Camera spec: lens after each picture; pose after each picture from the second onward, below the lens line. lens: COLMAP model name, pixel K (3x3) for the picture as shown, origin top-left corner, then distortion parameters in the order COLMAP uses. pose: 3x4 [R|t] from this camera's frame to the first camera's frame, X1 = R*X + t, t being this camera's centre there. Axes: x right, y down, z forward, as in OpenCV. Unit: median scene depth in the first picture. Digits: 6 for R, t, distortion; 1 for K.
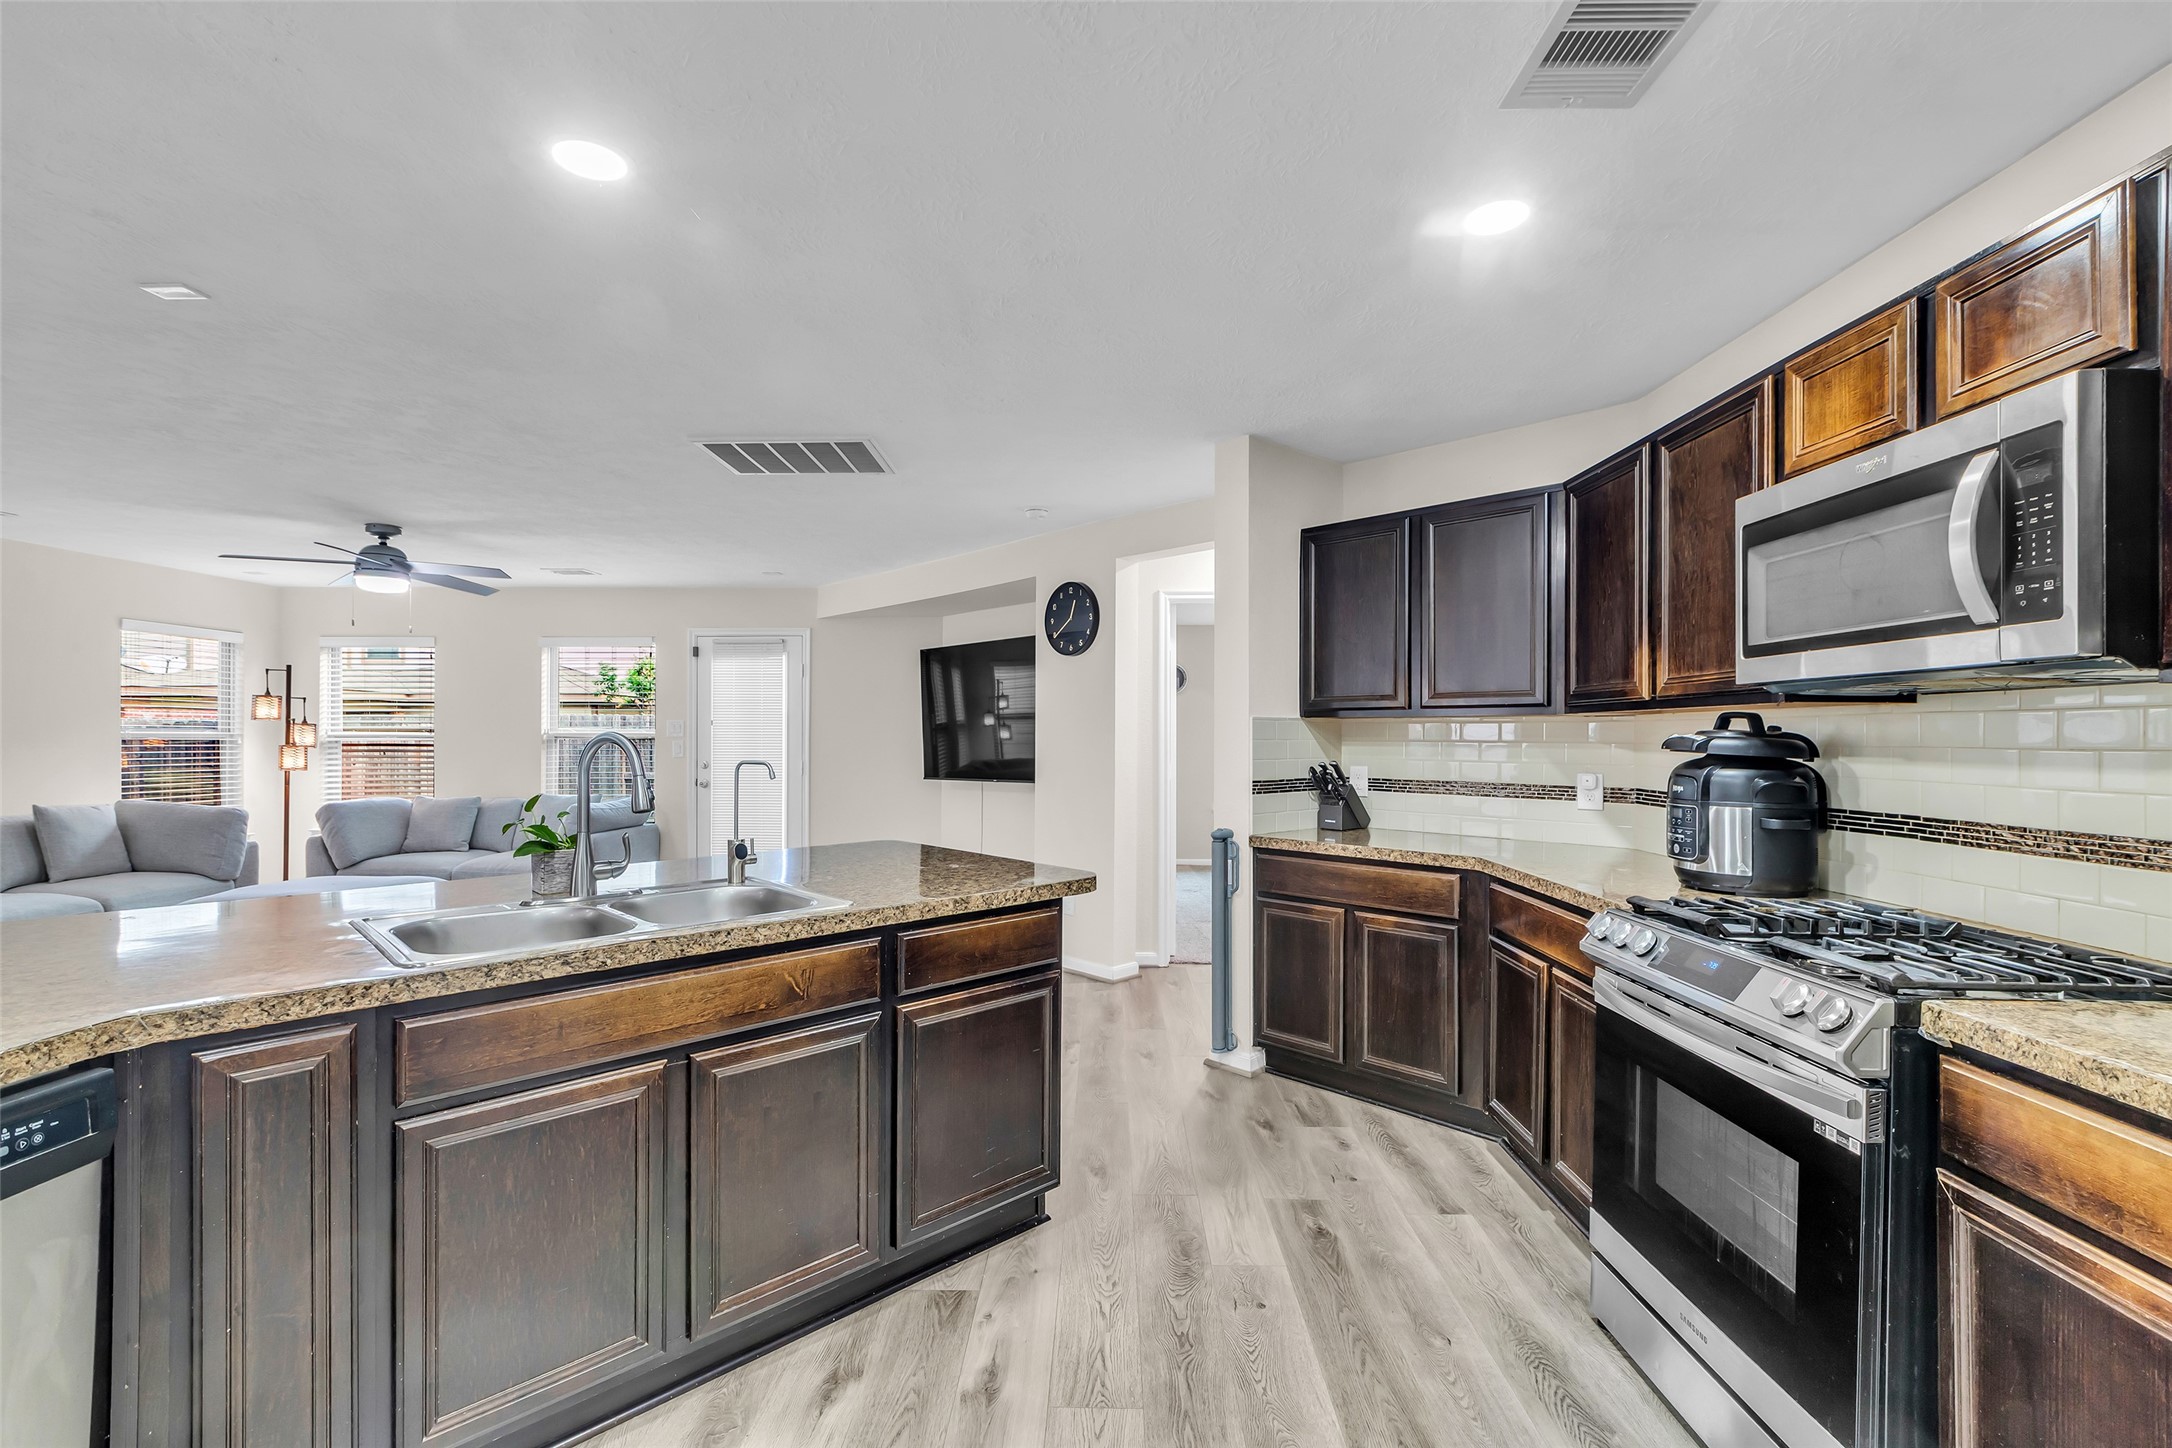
lens RADIAL K [[968.8, 0, 1097.8], [0, 968.8, 733.1], [0, 0, 1]] dist [0.001848, -0.000005]
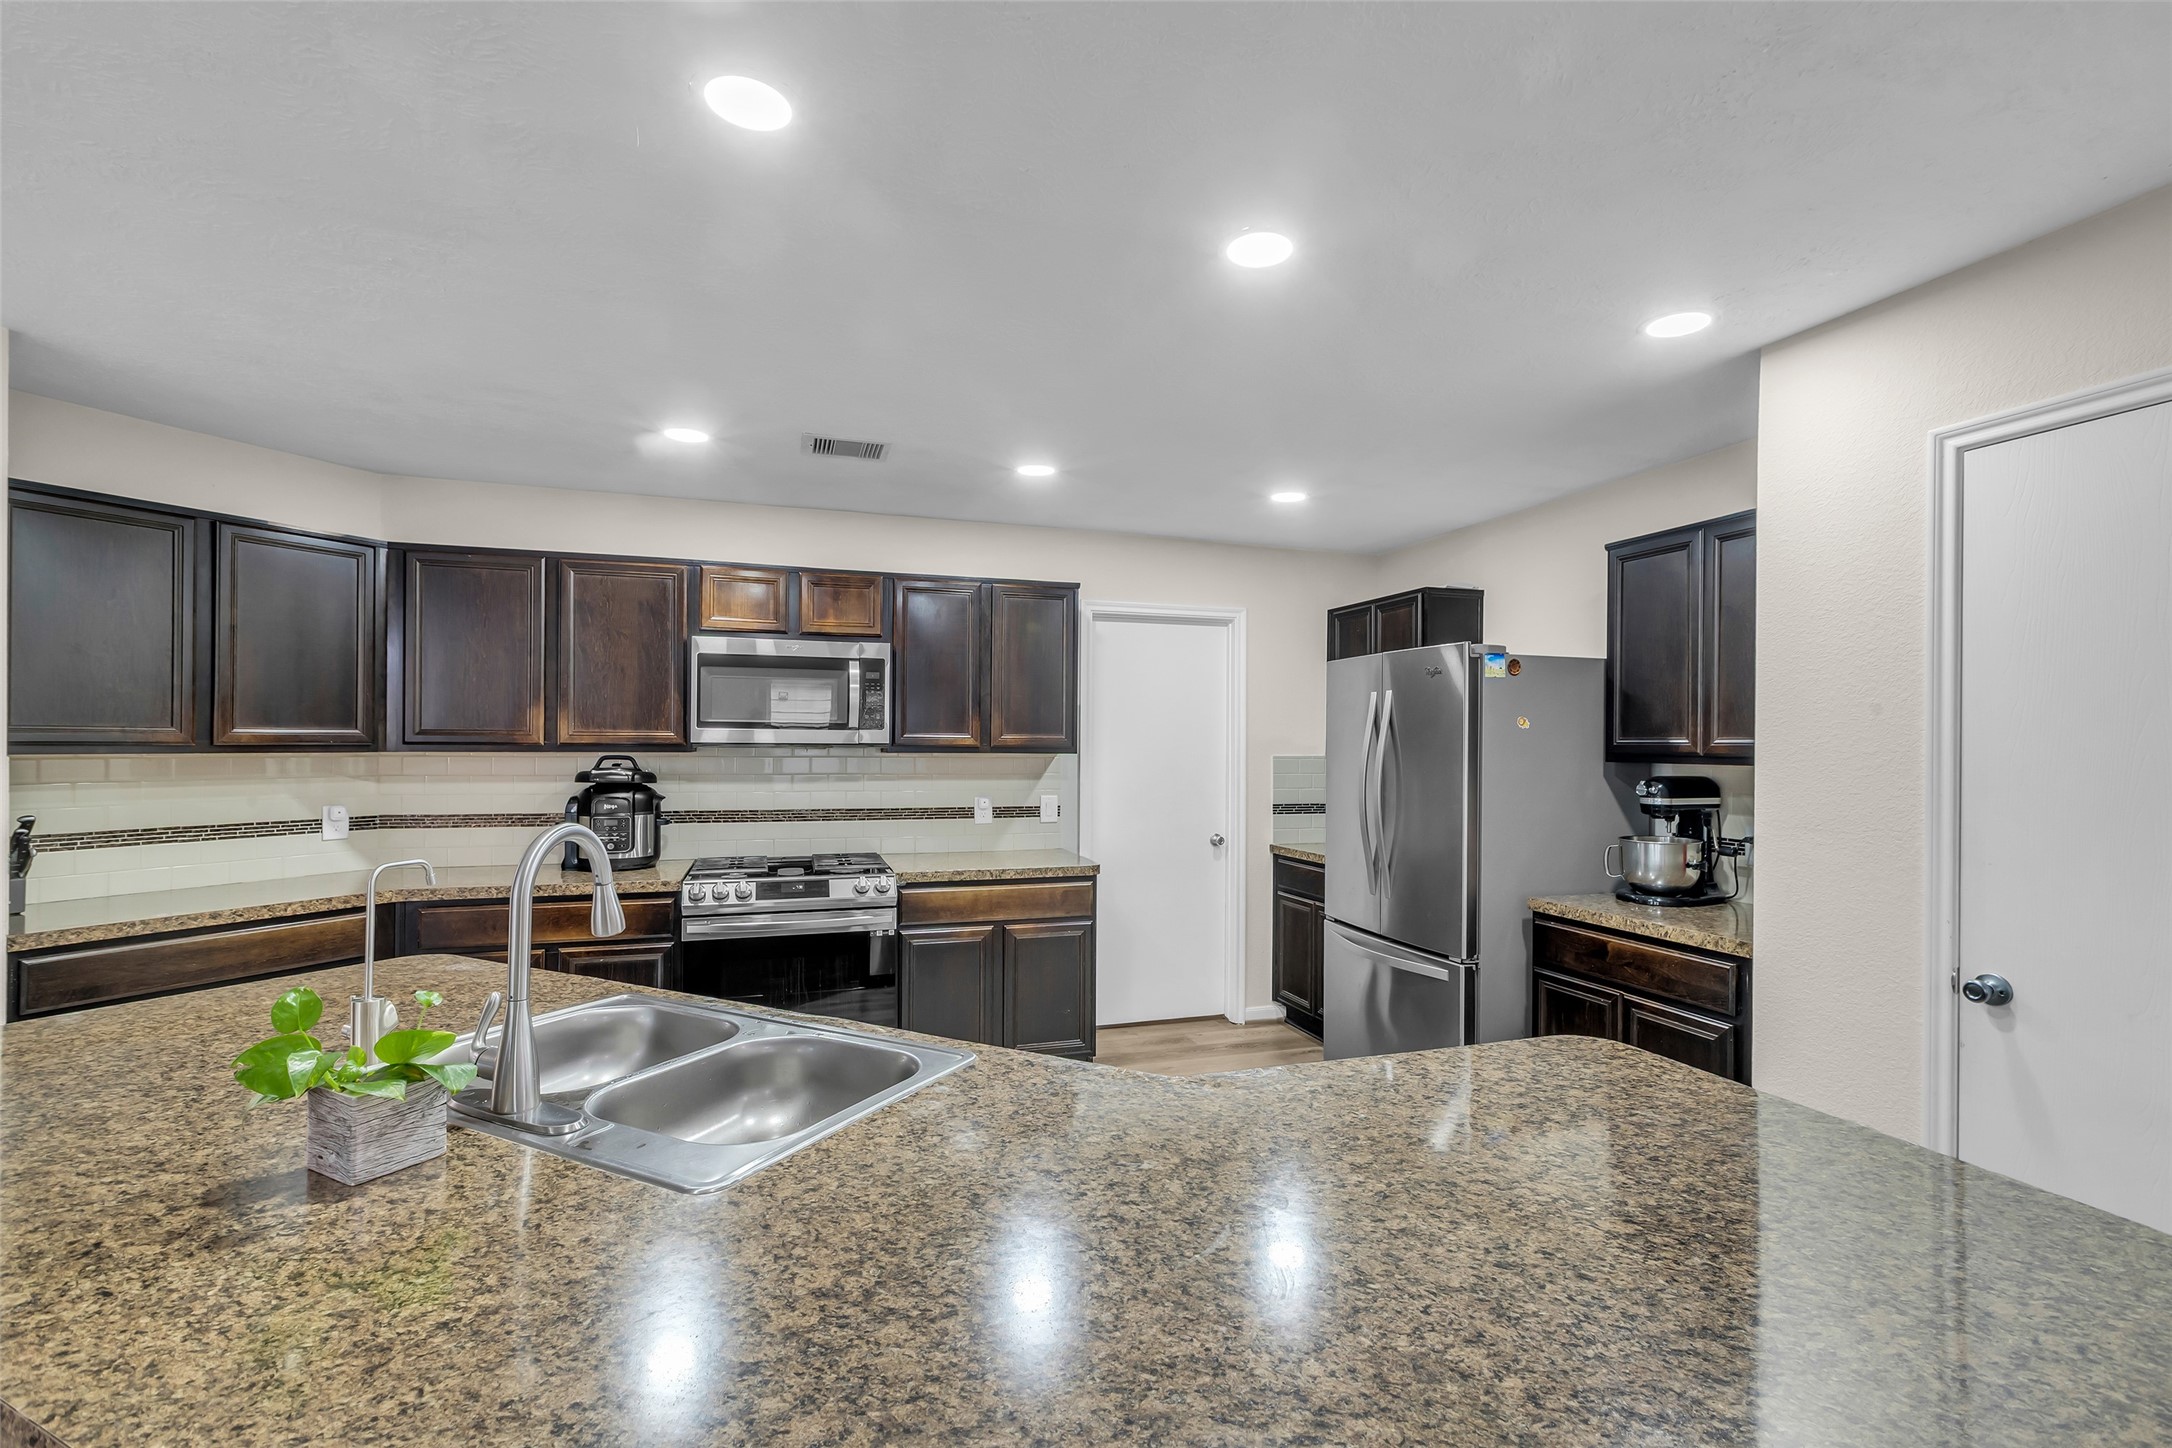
lens RADIAL K [[968.8, 0, 1088.2], [0, 968.8, 732.3], [0, 0, 1]] dist [0.001848, -0.000005]
pose [[-0.323727, 0.005022, 0.946137, -0.706991], [-0.010723, 0.999902, -0.008977, -0.035030], [-0.946090, -0.013052, -0.323642, 0.518368]]
